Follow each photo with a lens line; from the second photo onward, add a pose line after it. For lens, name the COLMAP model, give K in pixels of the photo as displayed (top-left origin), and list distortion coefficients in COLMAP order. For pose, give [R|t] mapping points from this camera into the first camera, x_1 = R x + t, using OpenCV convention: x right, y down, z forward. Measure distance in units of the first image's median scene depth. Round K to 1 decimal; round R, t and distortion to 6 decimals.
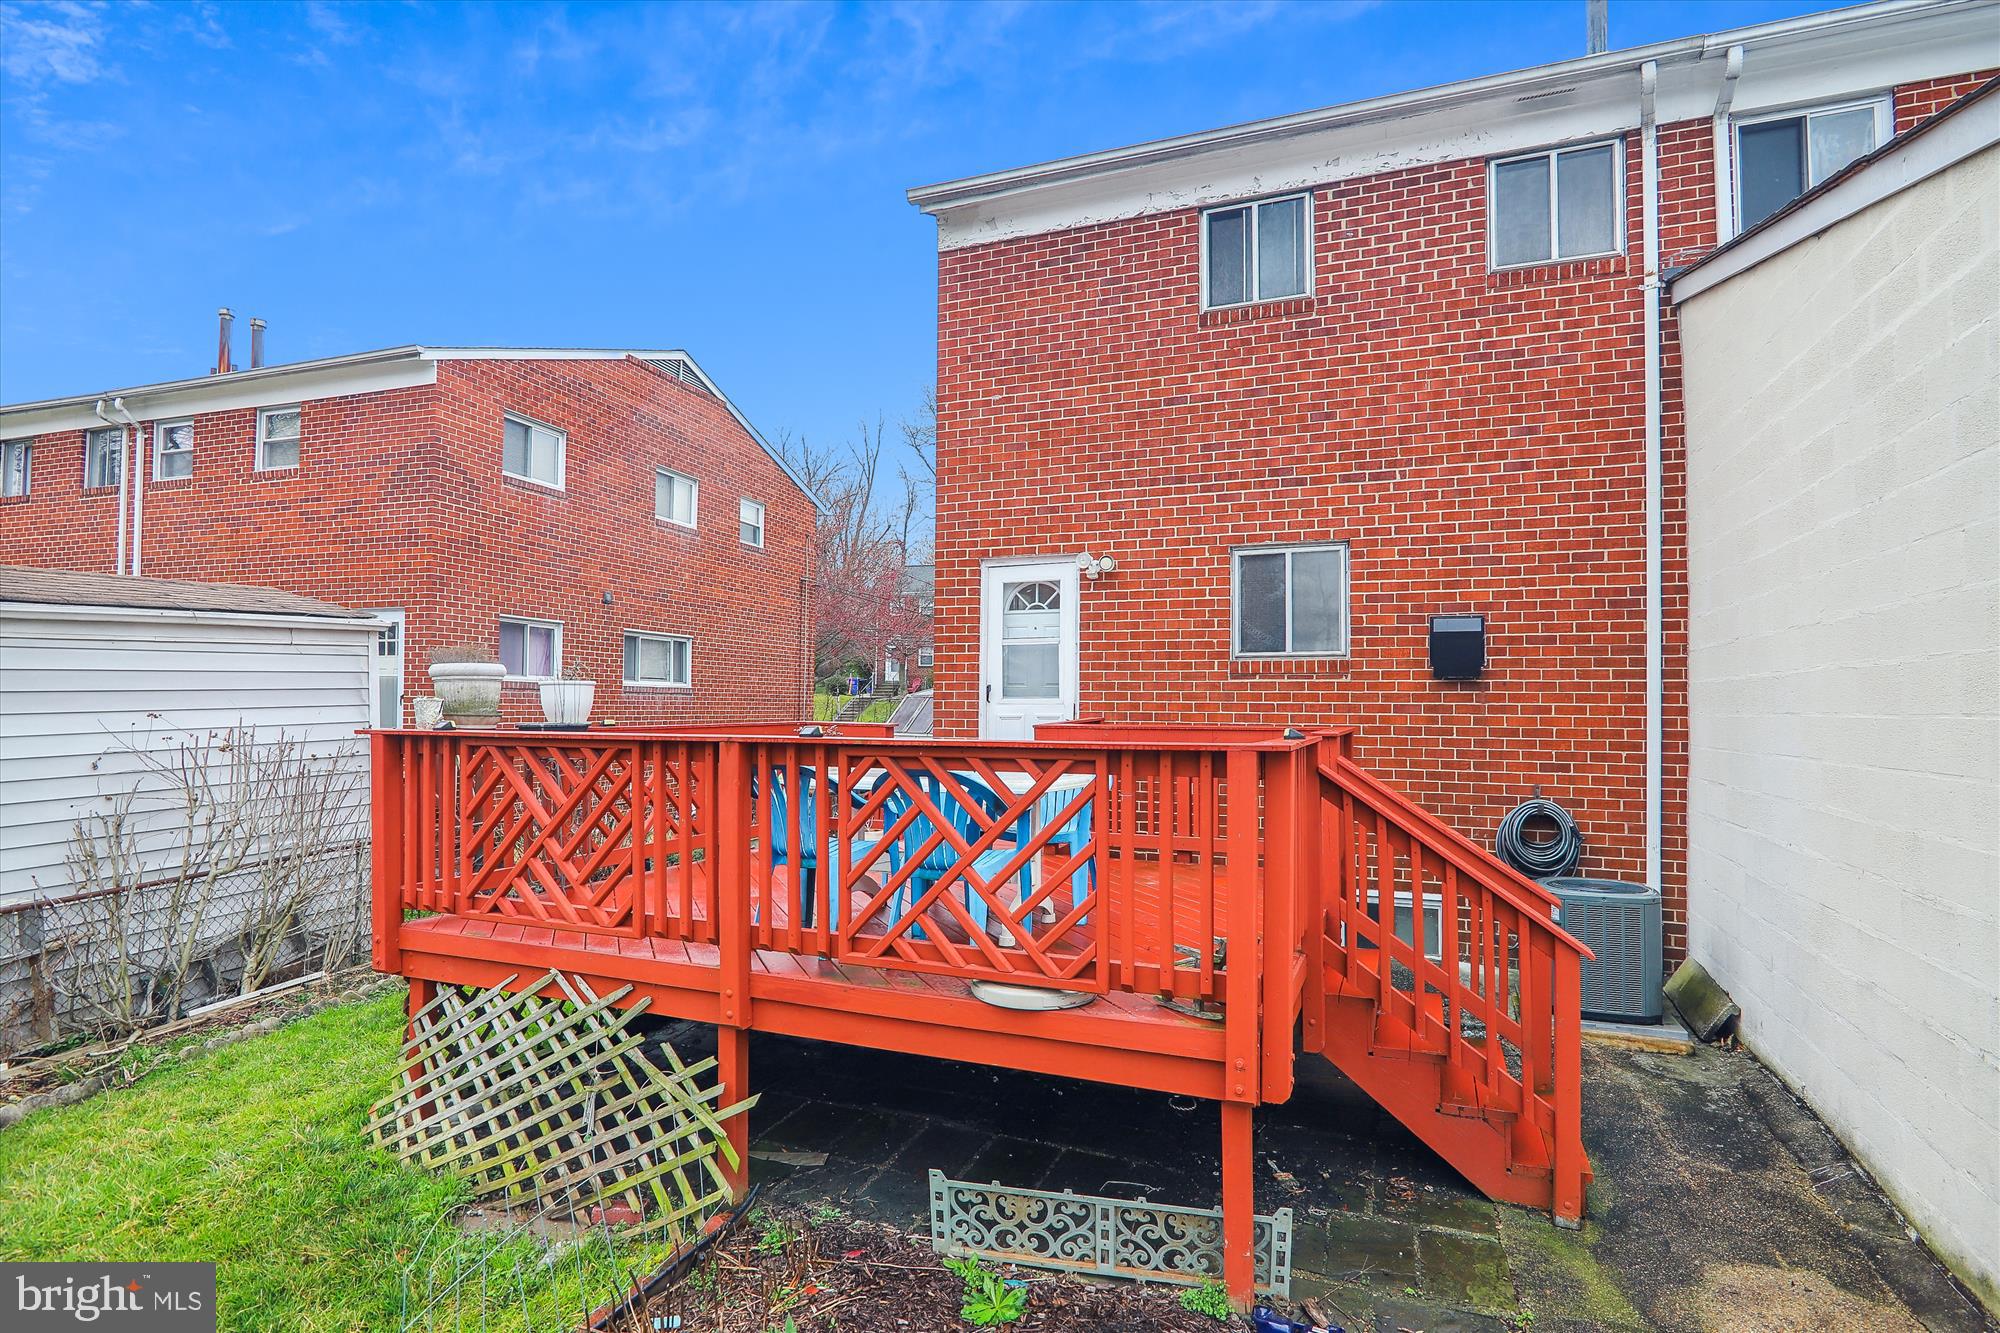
lens RADIAL K [[998.6, 0, 1004.3], [0, 998.6, 696.7], [0, 0, 1]] dist [-0.018751, -0.000555]
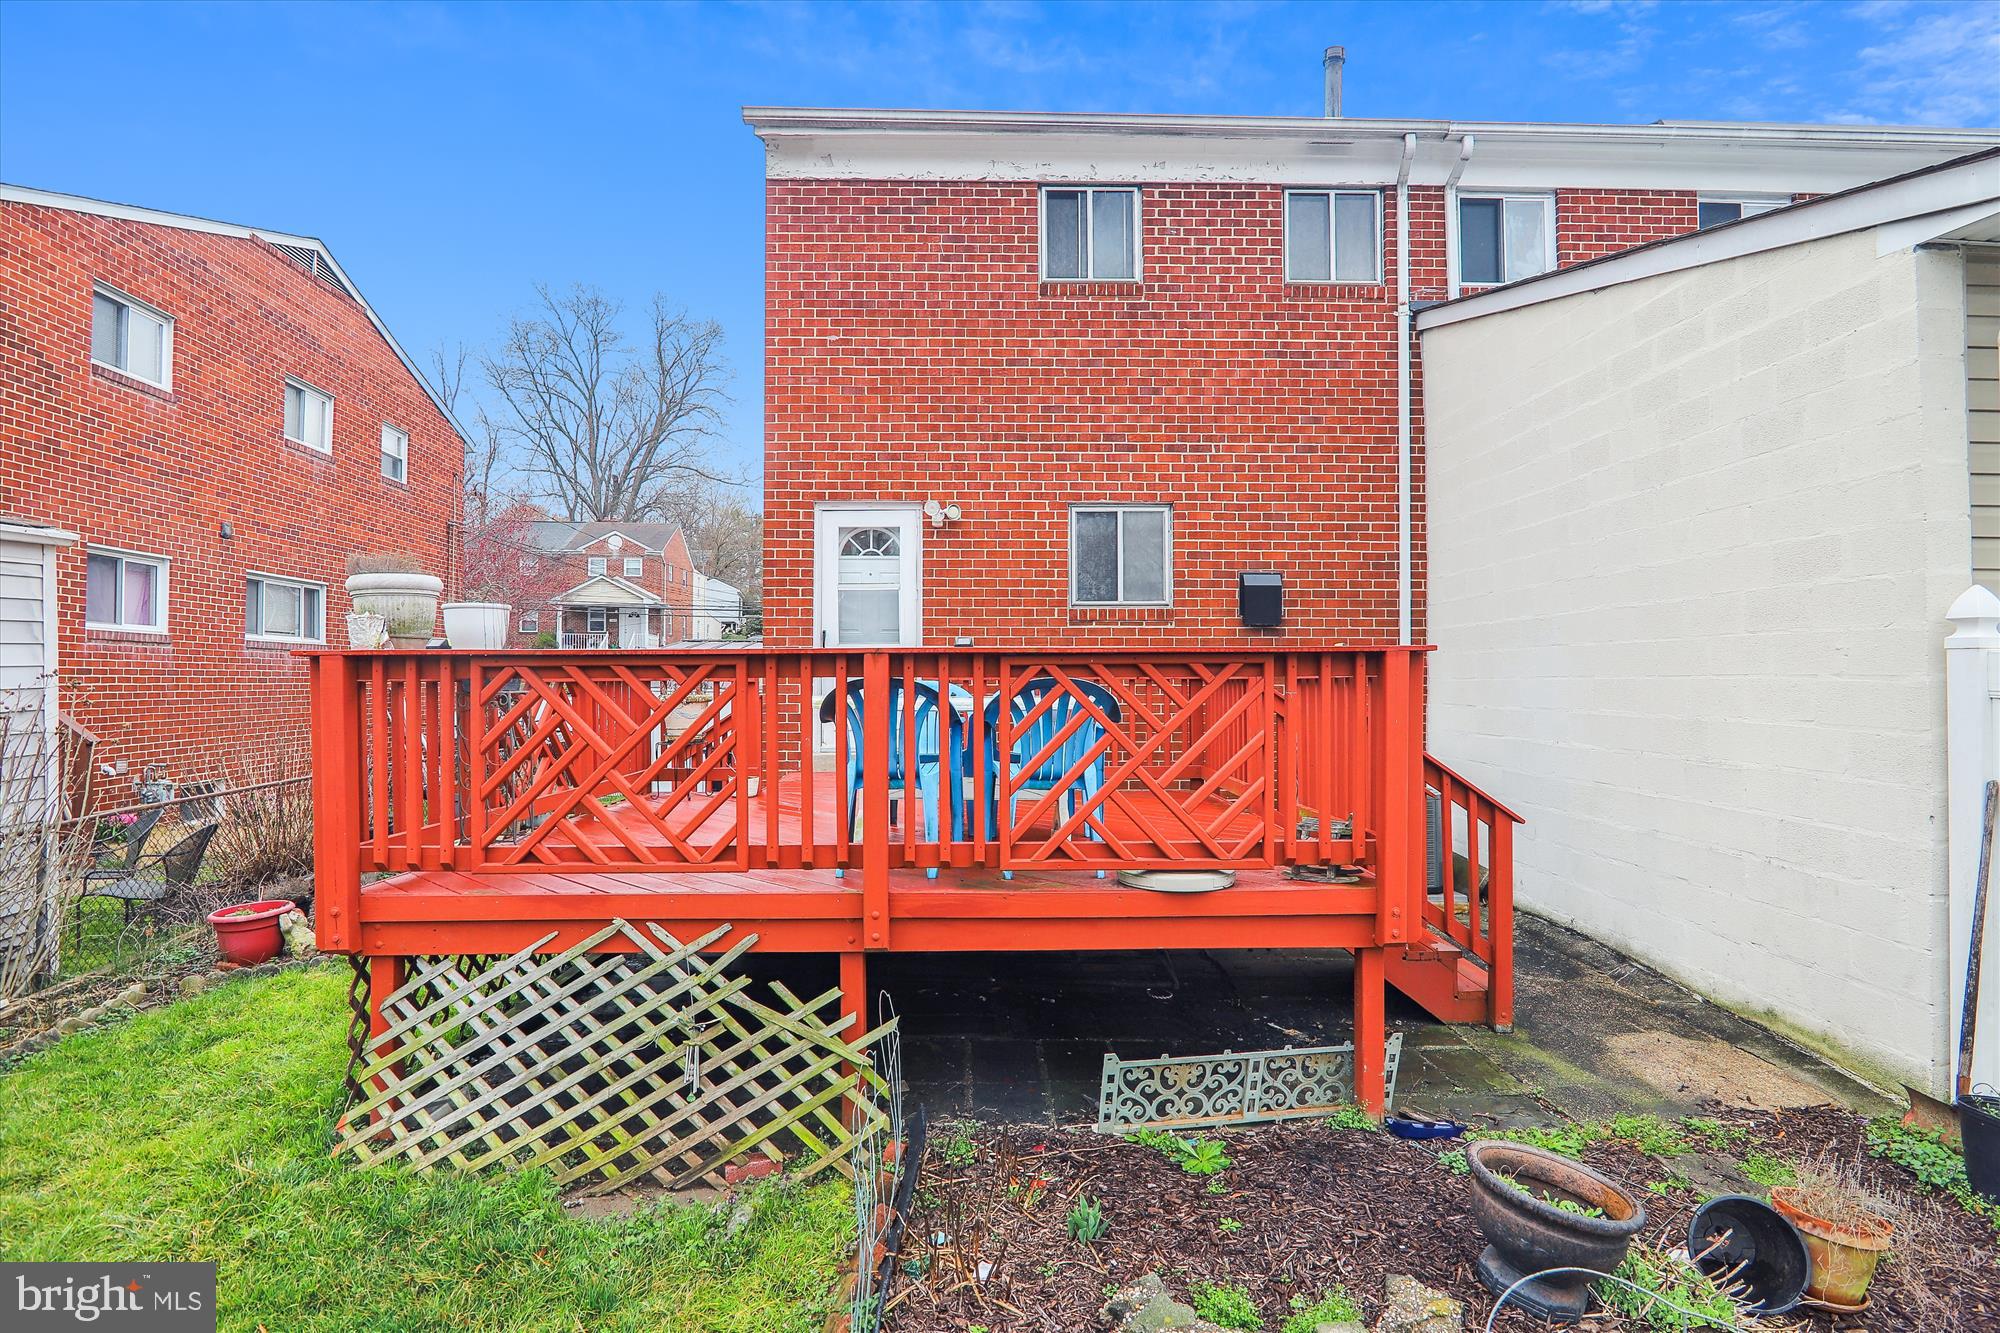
lens RADIAL K [[995.2, 0, 1001.3], [0, 995.2, 678.3], [0, 0, 1]] dist [-0.018285, -0.001124]
pose [[0.919724, -0.006037, 0.392518, -0.282298], [0.002635, 0.999954, 0.009204, 0.031556], [-0.392556, -0.007431, 0.919698, 0.036941]]
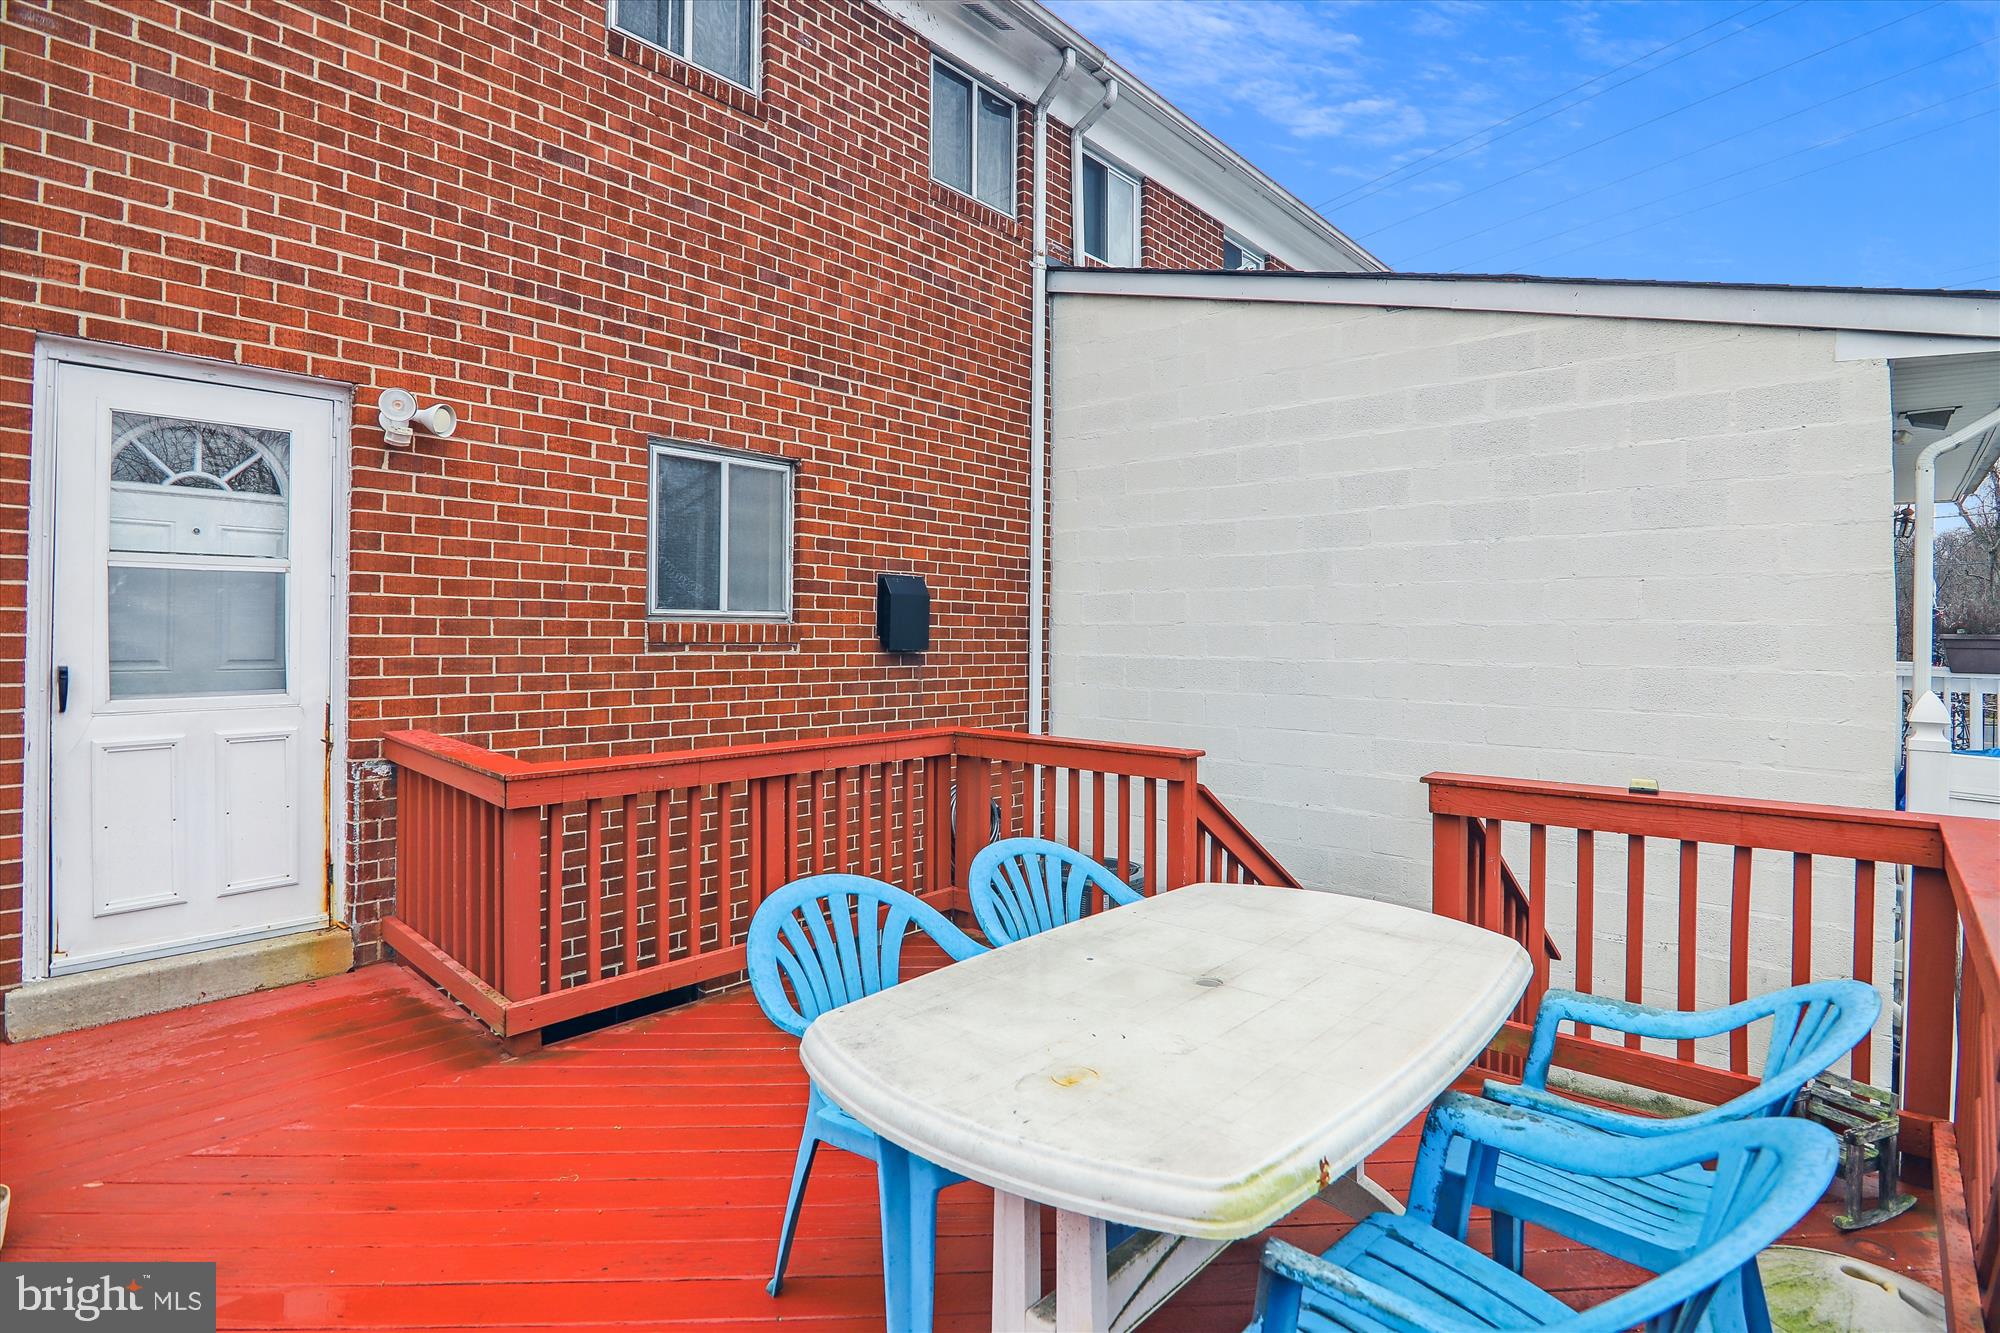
lens RADIAL K [[997.1, 0, 1004.3], [0, 997.1, 635.6], [0, 0, 1]] dist [-0.020147, -0.000172]
pose [[0.326326, -0.004690, 0.945246, -0.300059], [-0.017265, 0.999791, 0.010920, -0.040327], [-0.945100, -0.019883, 0.326177, 0.627643]]
